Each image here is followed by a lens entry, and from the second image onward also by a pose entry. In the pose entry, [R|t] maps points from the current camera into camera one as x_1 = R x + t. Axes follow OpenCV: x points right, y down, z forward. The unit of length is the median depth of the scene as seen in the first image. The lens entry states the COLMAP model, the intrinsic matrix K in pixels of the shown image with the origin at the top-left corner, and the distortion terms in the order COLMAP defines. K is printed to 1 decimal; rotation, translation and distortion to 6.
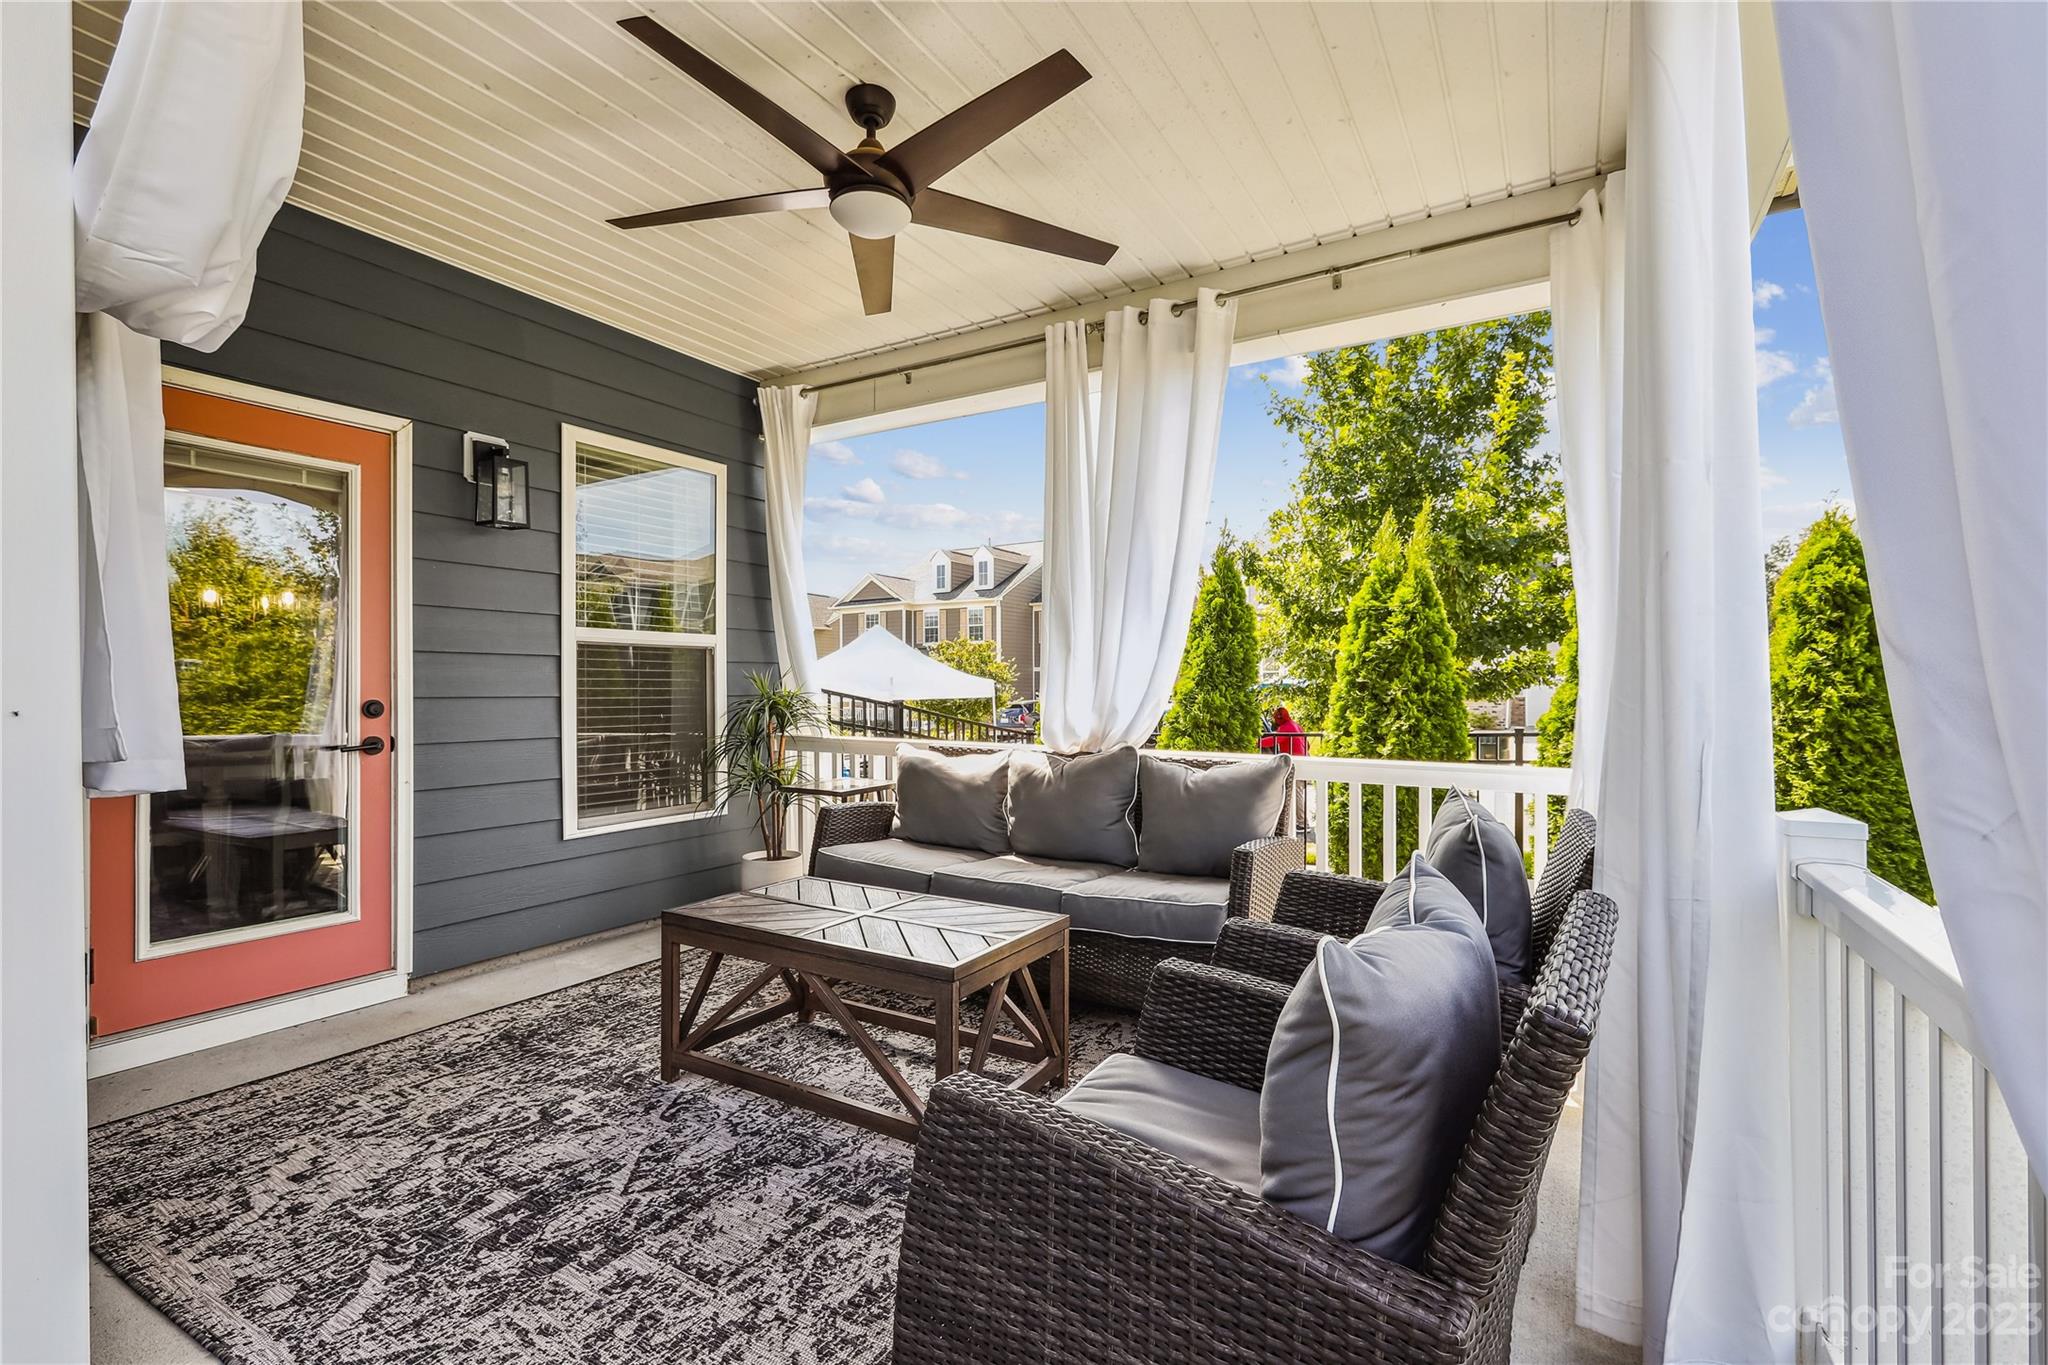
lens RADIAL K [[945.1, 0, 1023.0], [0, 945.1, 685.0], [0, 0, 1]] dist [-0.003132, 0.000570]
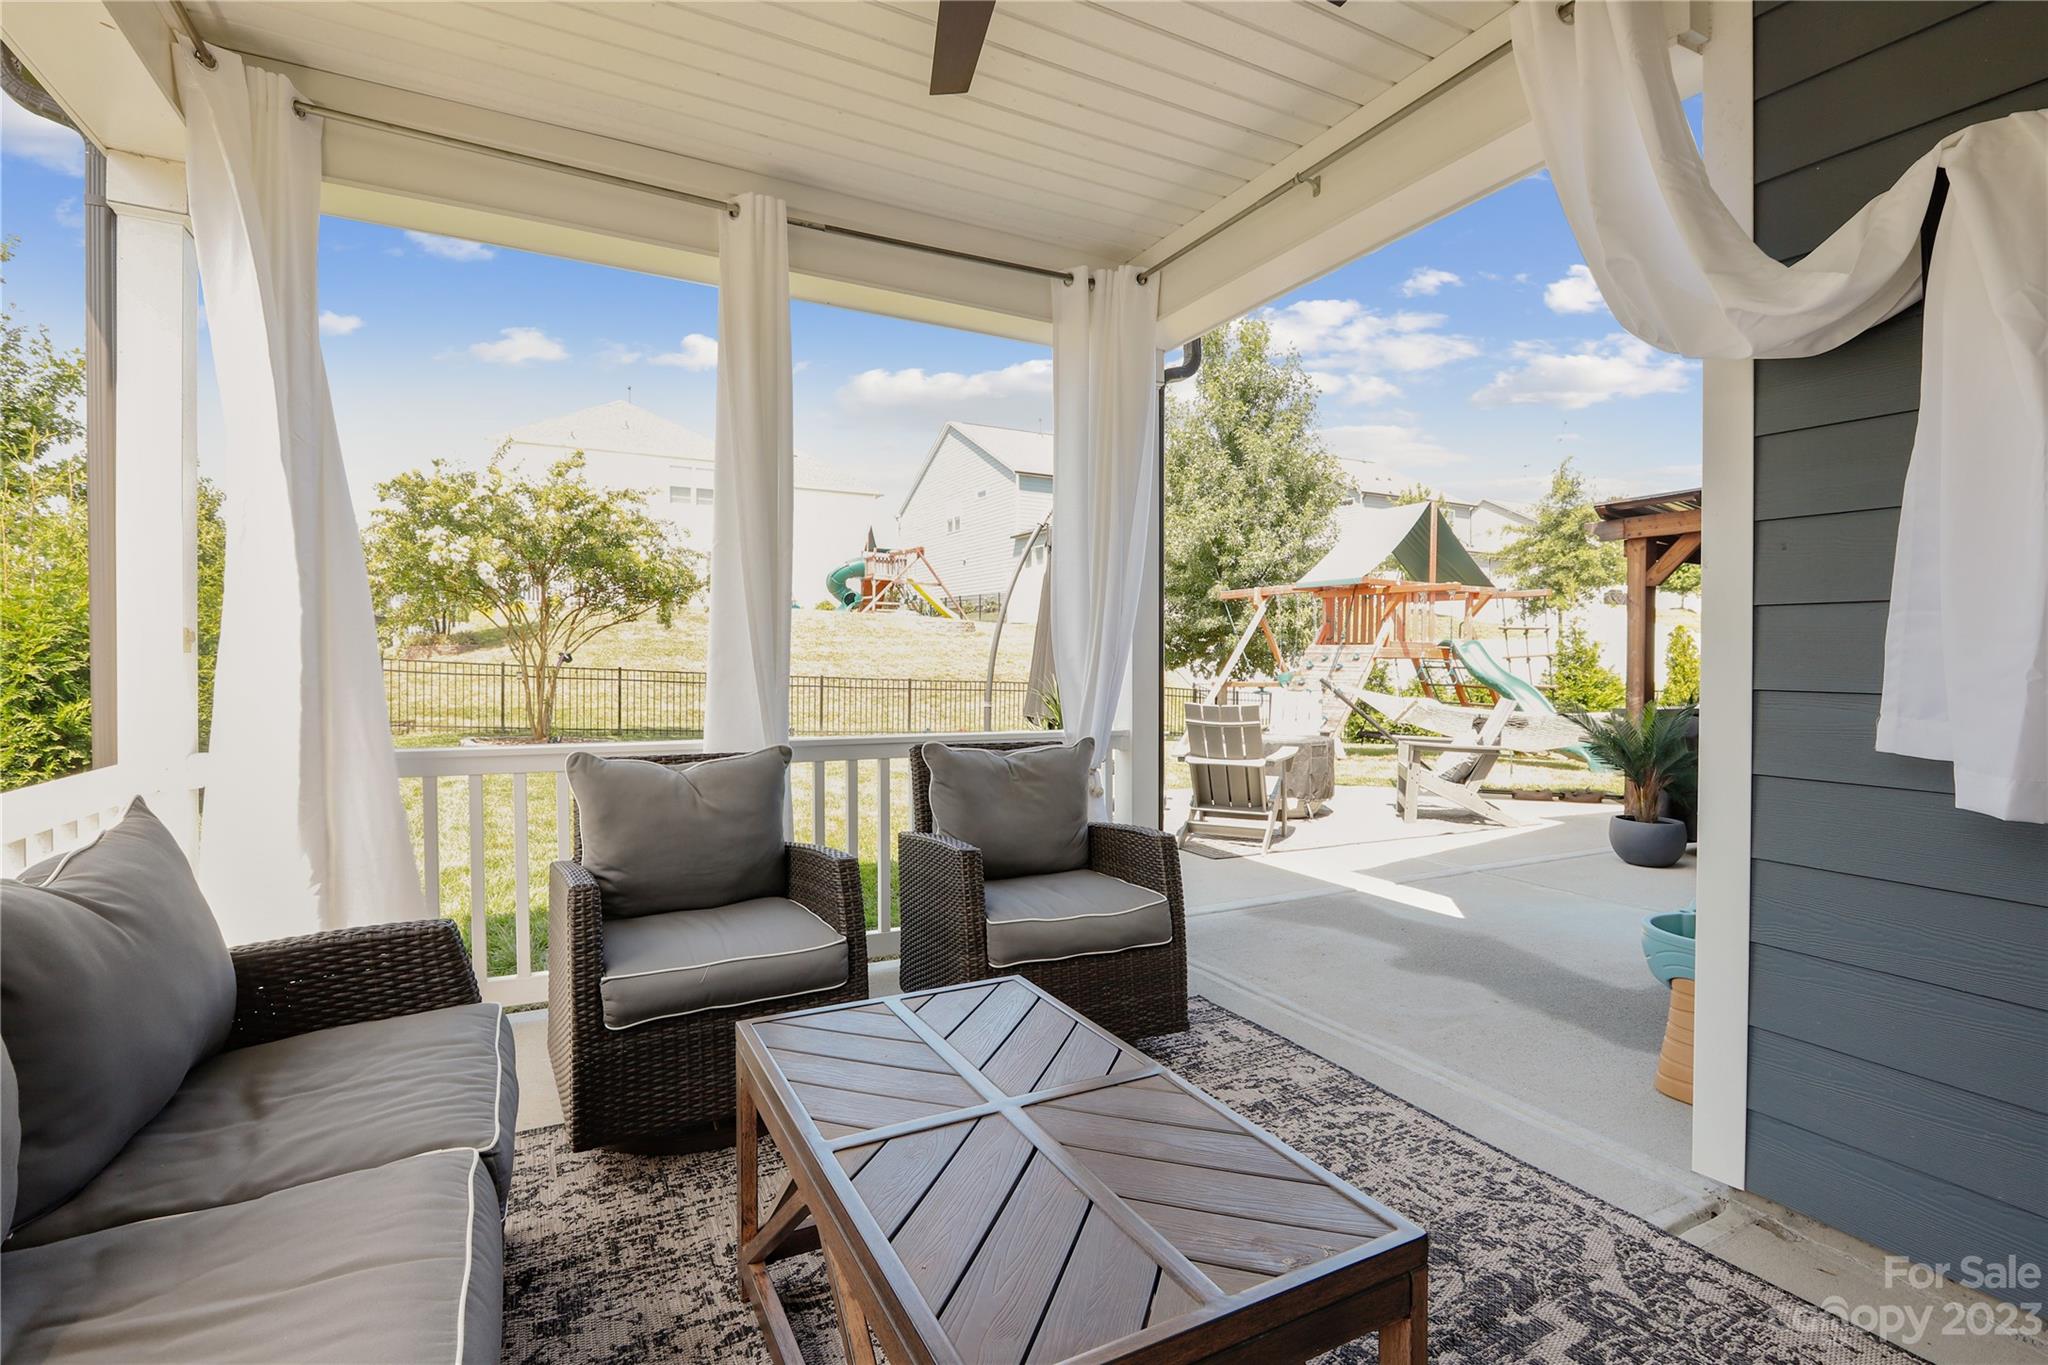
lens RADIAL K [[945.1, 0, 1020.5], [0, 945.1, 681.0], [0, 0, 1]] dist [-0.003132, 0.000570]
pose [[-0.855418, -0.013147, 0.517771, -0.489497], [-0.005088, 0.999843, 0.016982, -0.008073], [-0.517913, 0.011892, -0.855351, 1.603451]]
